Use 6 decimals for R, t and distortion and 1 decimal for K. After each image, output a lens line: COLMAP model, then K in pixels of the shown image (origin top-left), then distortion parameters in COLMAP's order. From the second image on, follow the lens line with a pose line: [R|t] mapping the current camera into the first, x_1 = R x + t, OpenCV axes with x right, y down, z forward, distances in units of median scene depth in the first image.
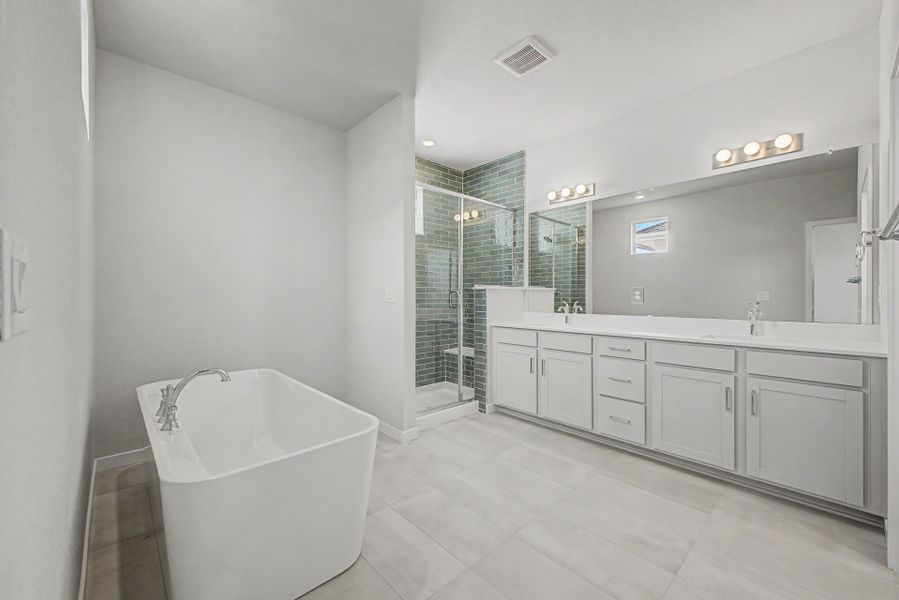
lens RADIAL K [[354.7, 0, 450.7], [0, 354.7, 299.8], [0, 0, 1]] dist [0.015608, -0.003937]
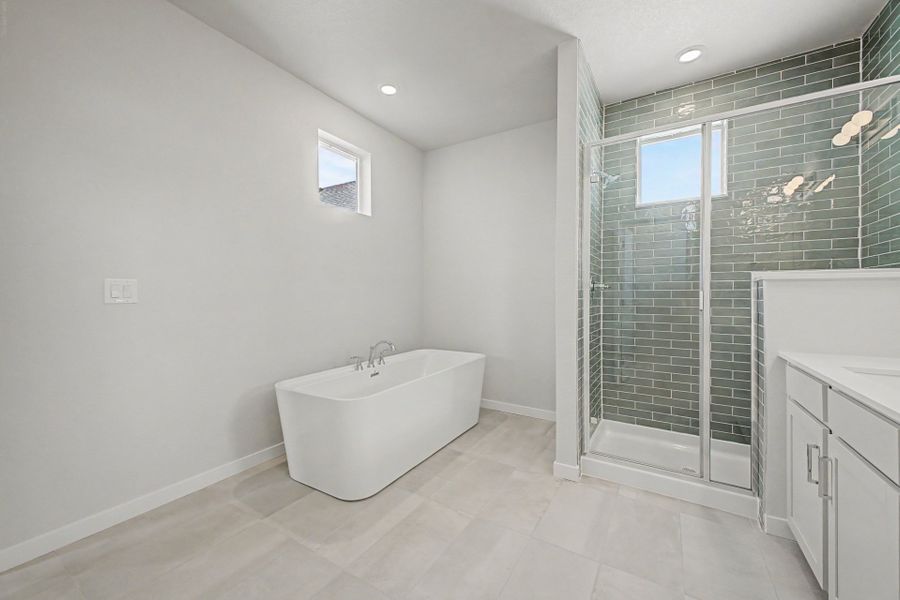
lens RADIAL K [[355.1, 0, 451.1], [0, 355.1, 295.1], [0, 0, 1]] dist [0.015608, -0.003937]
pose [[0.262792, -0.007370, -0.964824, 0.492023], [-0.011689, 0.999873, -0.010821, 0.003805], [0.964782, 0.014121, 0.262673, 0.464661]]
